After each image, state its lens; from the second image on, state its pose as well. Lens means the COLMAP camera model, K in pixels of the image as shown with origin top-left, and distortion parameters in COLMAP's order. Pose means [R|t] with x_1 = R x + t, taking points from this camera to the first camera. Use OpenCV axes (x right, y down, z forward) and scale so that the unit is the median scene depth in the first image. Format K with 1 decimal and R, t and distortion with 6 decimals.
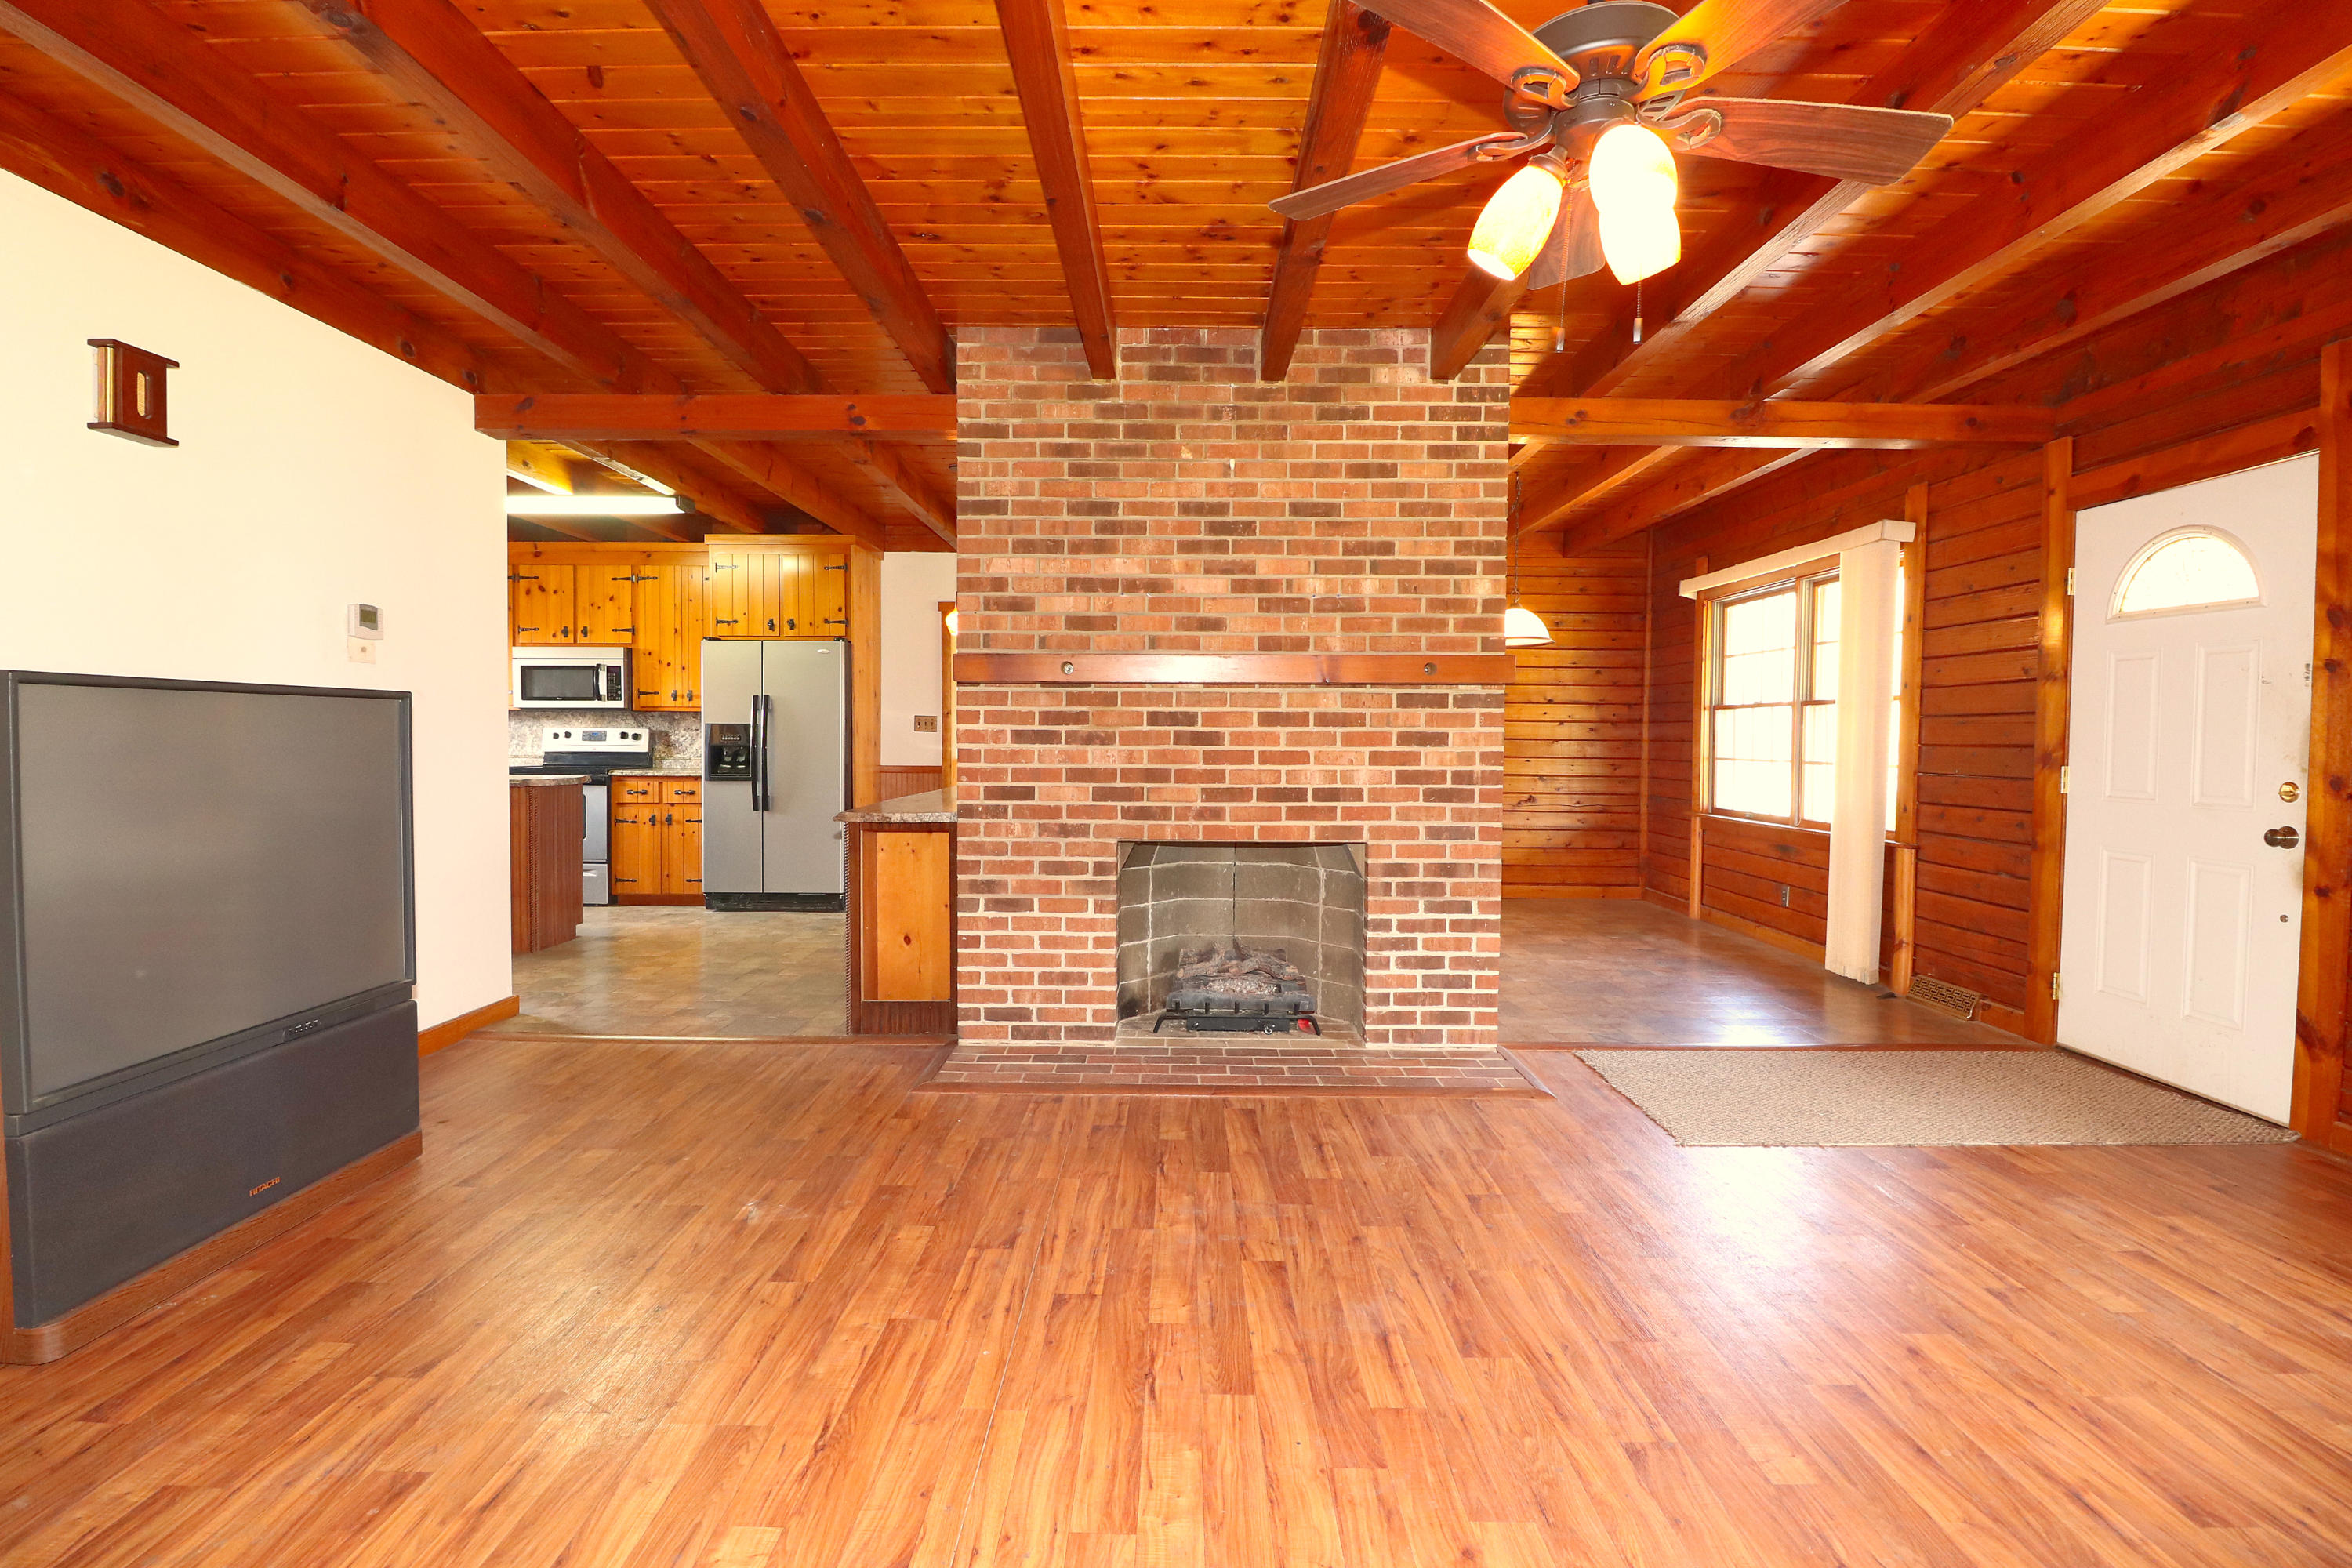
lens RADIAL K [[1083.6, 0, 1171.0], [0, 1083.6, 767.1], [0, 0, 1]] dist [0.001452, -0.014607]
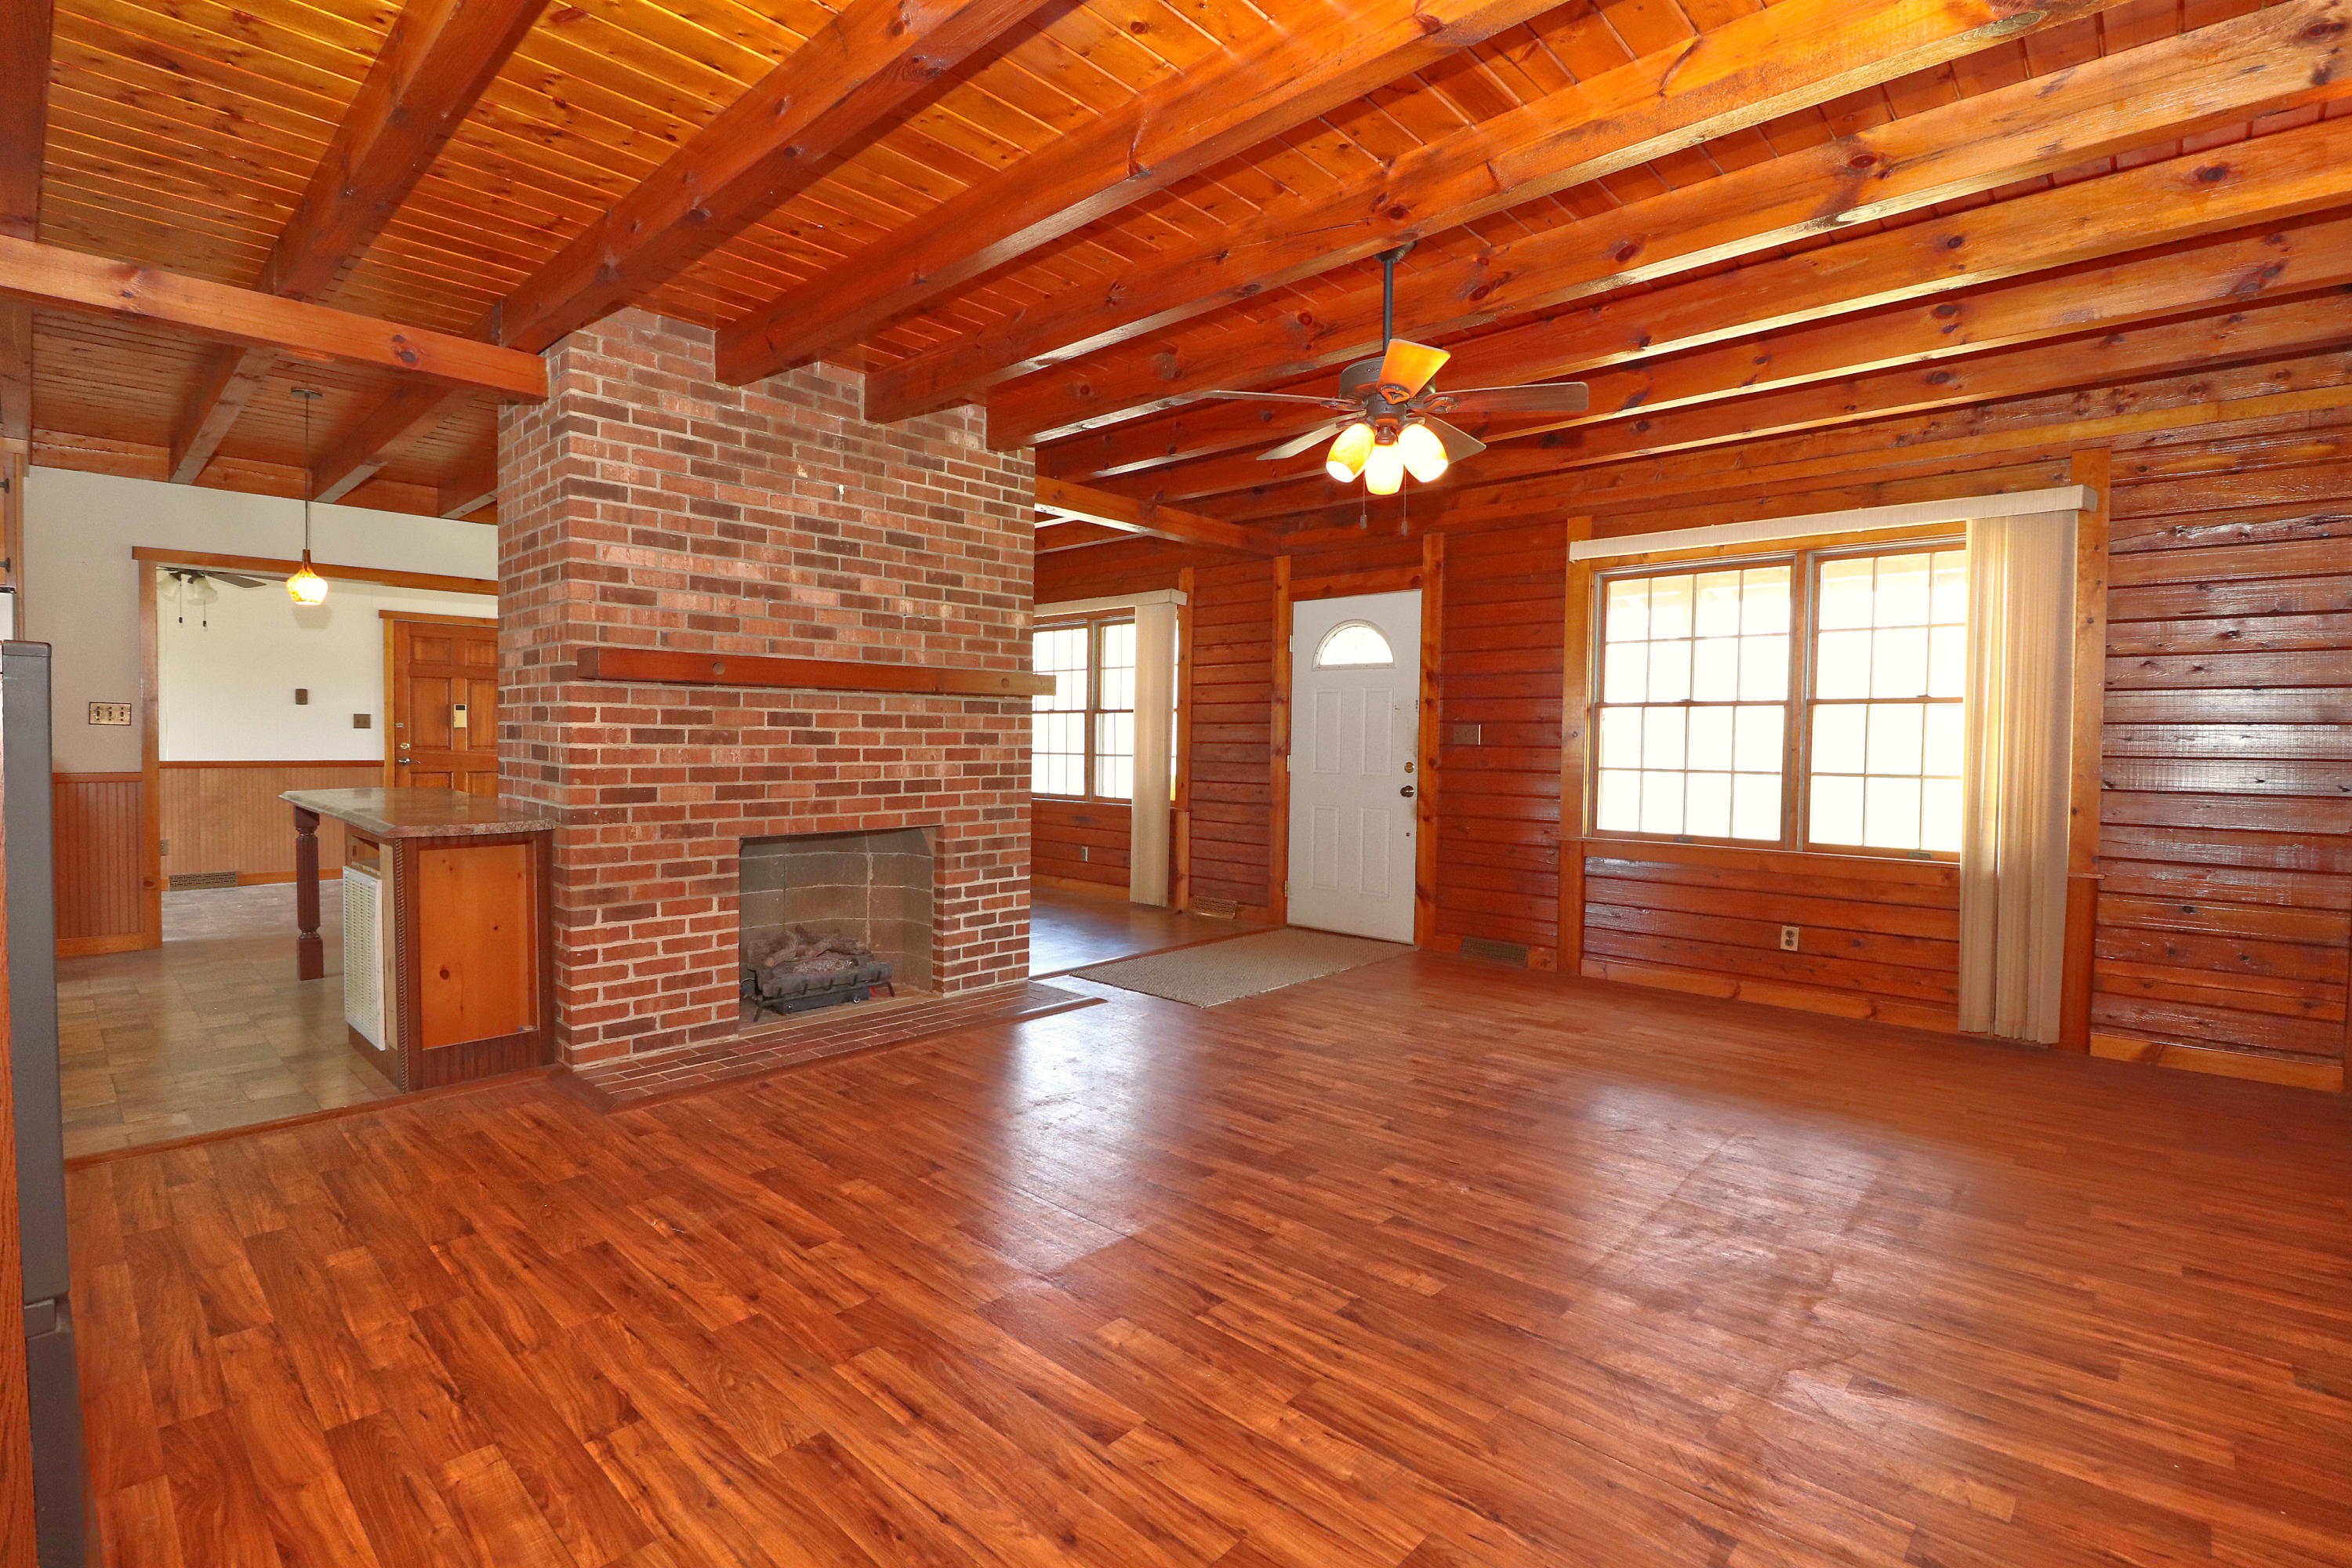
lens RADIAL K [[1083.6, 0, 1171.0], [0, 1083.6, 767.1], [0, 0, 1]] dist [0.001452, -0.014607]
pose [[0.677743, -0.018569, 0.735065, -0.527064], [0.015353, 0.999821, 0.011101, -0.003875], [-0.735139, 0.003762, 0.677906, 0.005887]]
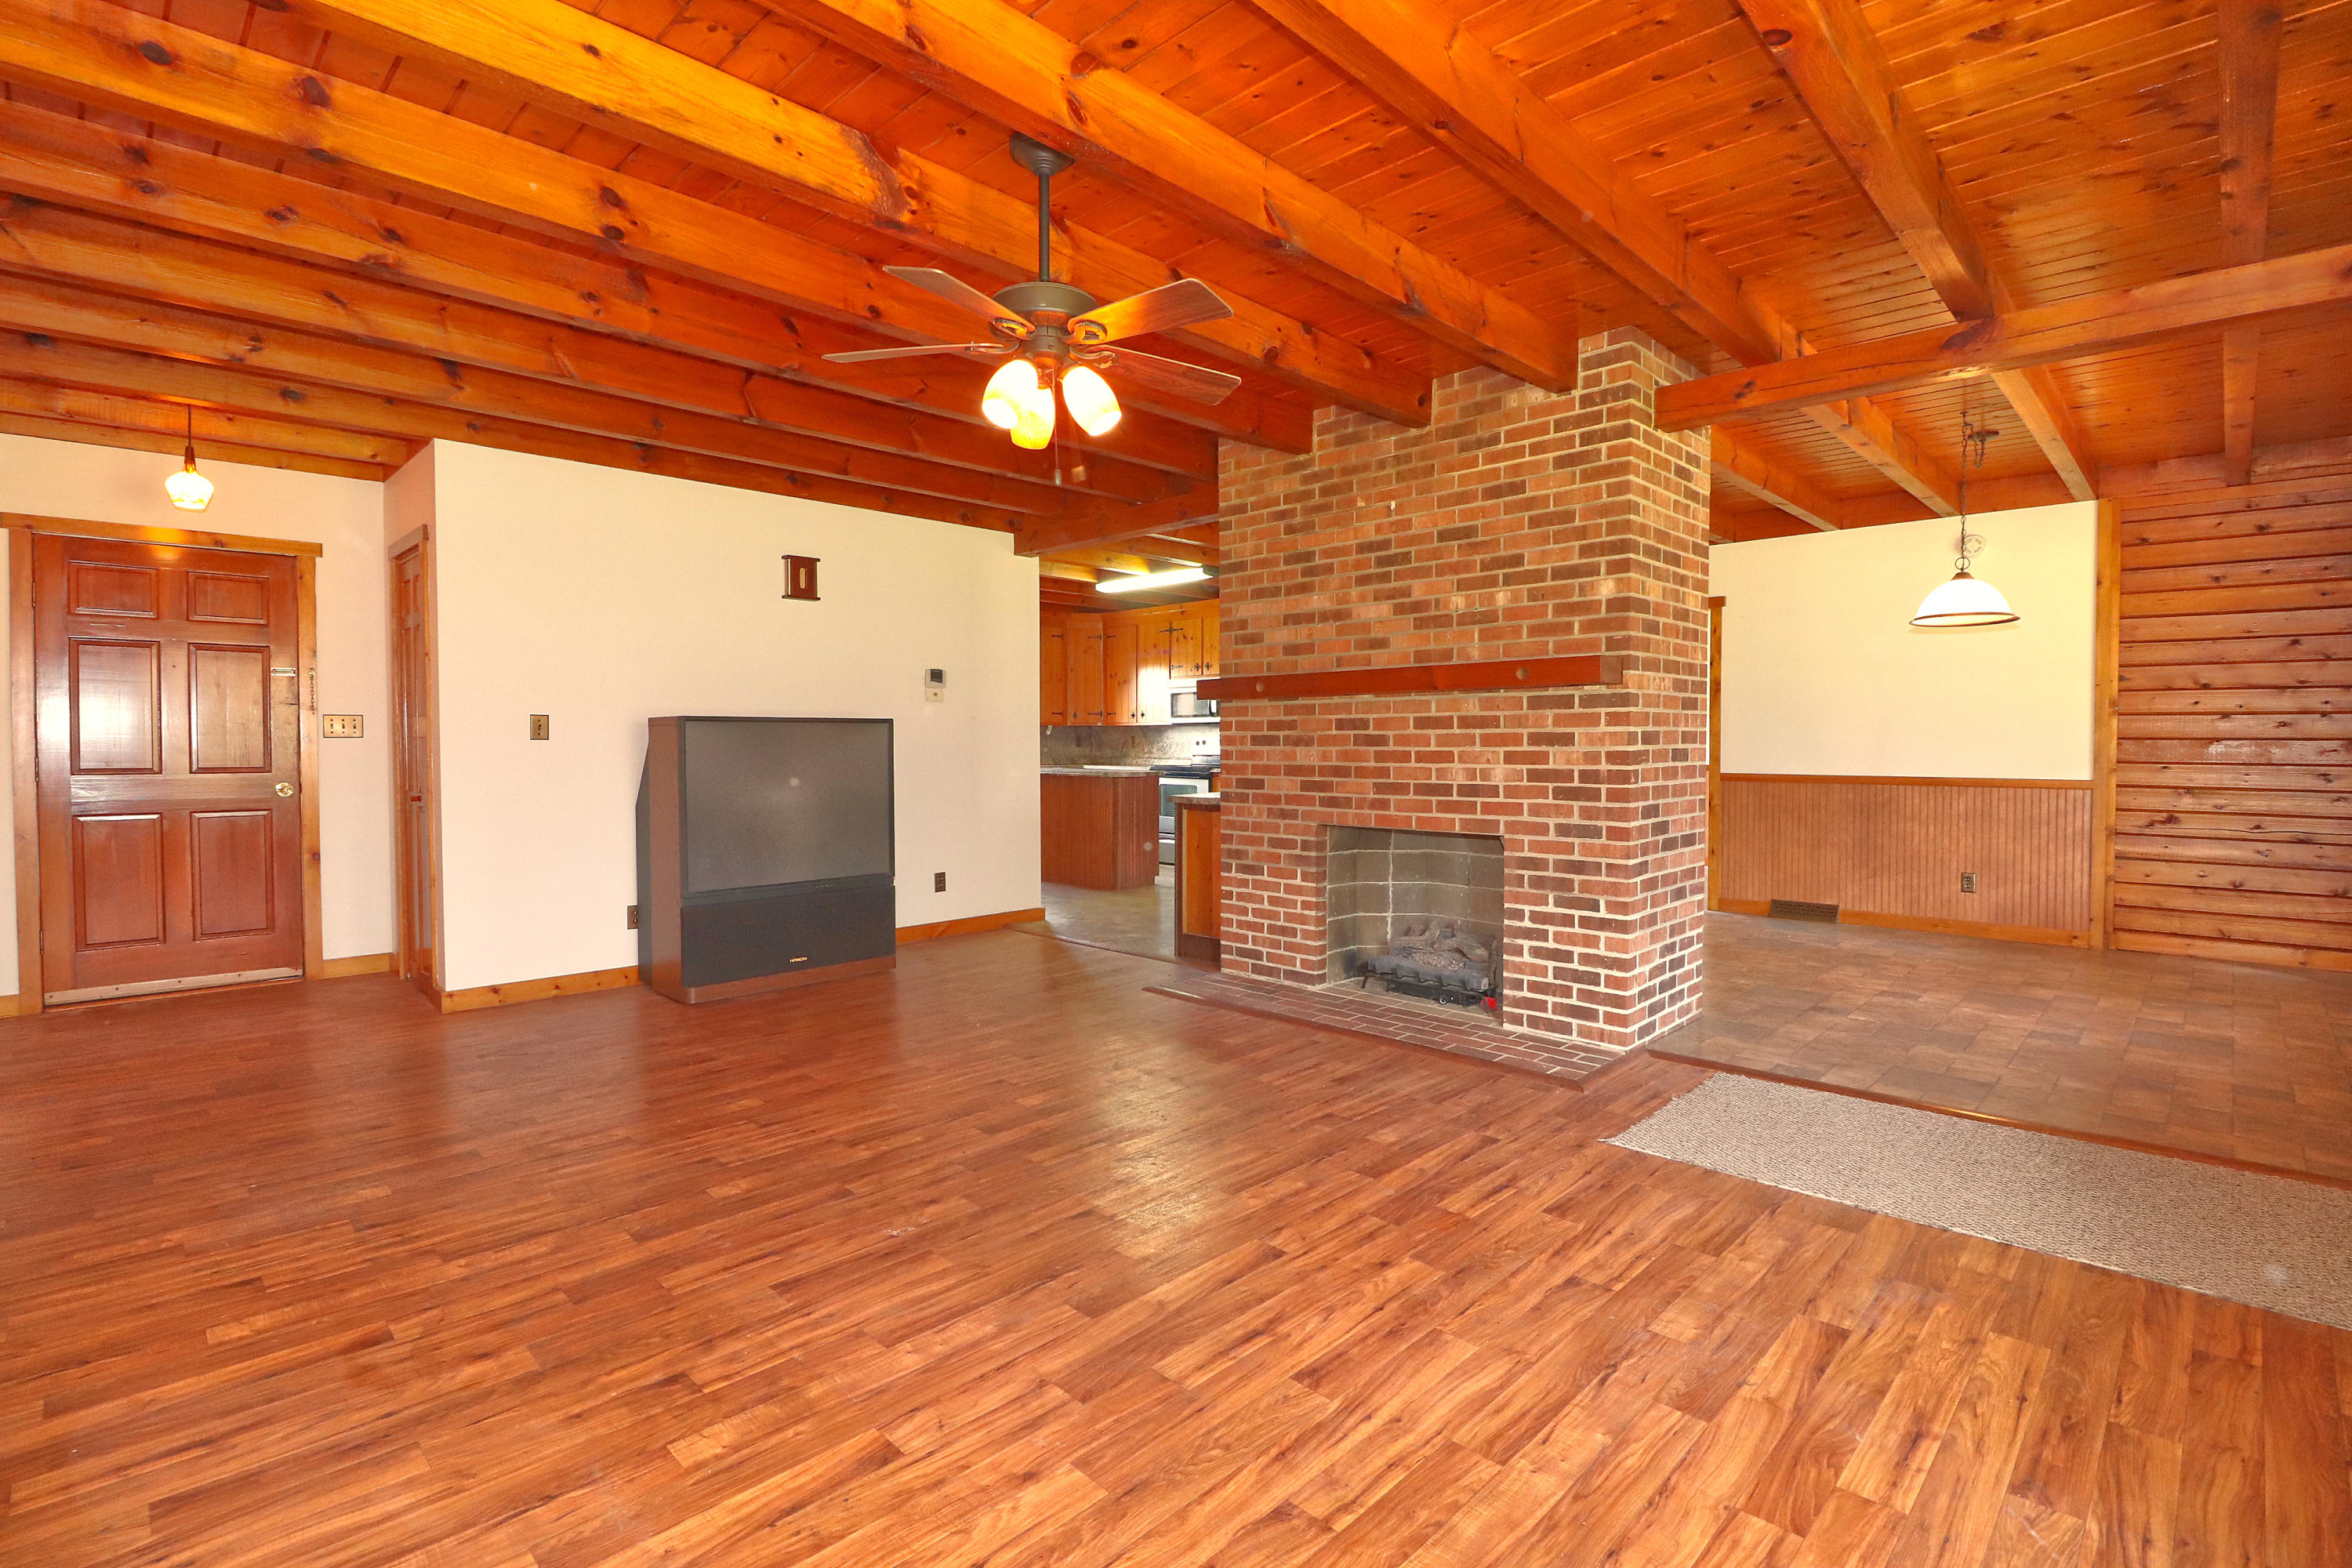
lens RADIAL K [[1083.6, 0, 1171.0], [0, 1083.6, 767.1], [0, 0, 1]] dist [0.001452, -0.014607]
pose [[0.714790, 0.008202, -0.699291, 0.697409], [-0.013439, 0.999908, -0.002009, 0.007989], [0.699210, 0.010834, 0.714834, 0.001147]]
